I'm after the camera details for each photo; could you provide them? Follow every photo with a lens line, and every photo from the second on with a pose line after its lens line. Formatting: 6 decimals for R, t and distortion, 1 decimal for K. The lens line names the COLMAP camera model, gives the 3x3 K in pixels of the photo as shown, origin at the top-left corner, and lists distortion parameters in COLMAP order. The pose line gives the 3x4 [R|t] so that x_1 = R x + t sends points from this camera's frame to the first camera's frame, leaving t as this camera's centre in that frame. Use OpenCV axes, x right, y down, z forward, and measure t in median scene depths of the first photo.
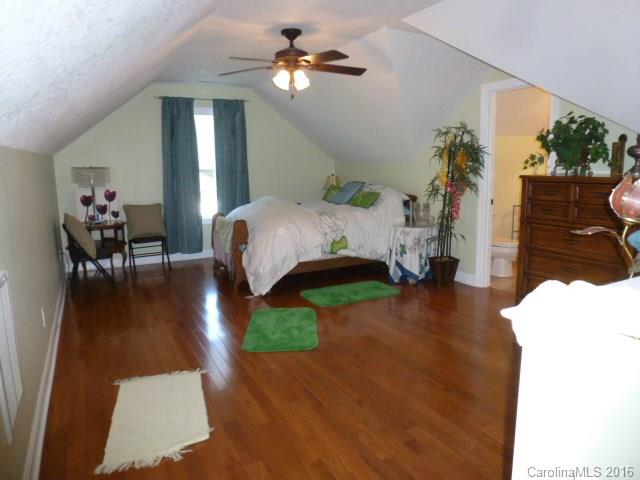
lens RADIAL K [[465.3, 0, 320.0], [0, 465.3, 240.0], [0, 0, 1]] dist [-0.043017, -0.004971]
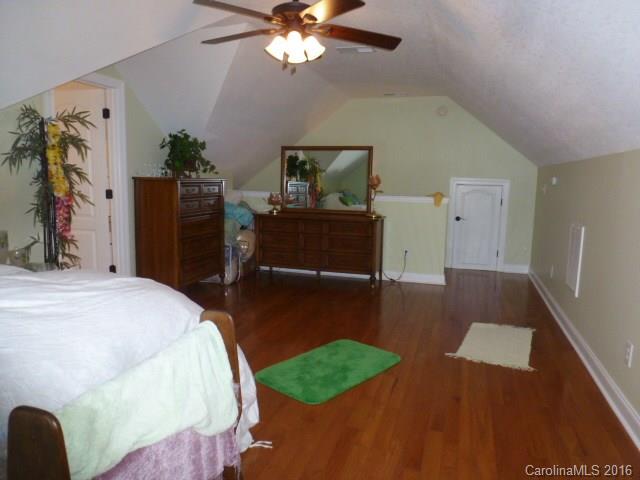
lens RADIAL K [[465.3, 0, 320.0], [0, 465.3, 240.0], [0, 0, 1]] dist [-0.043017, -0.004971]
pose [[-0.714499, -0.095169, 0.693133, -0.804537], [0.096976, 0.967671, 0.232829, -0.282973], [-0.692883, 0.233573, -0.682171, 2.005096]]
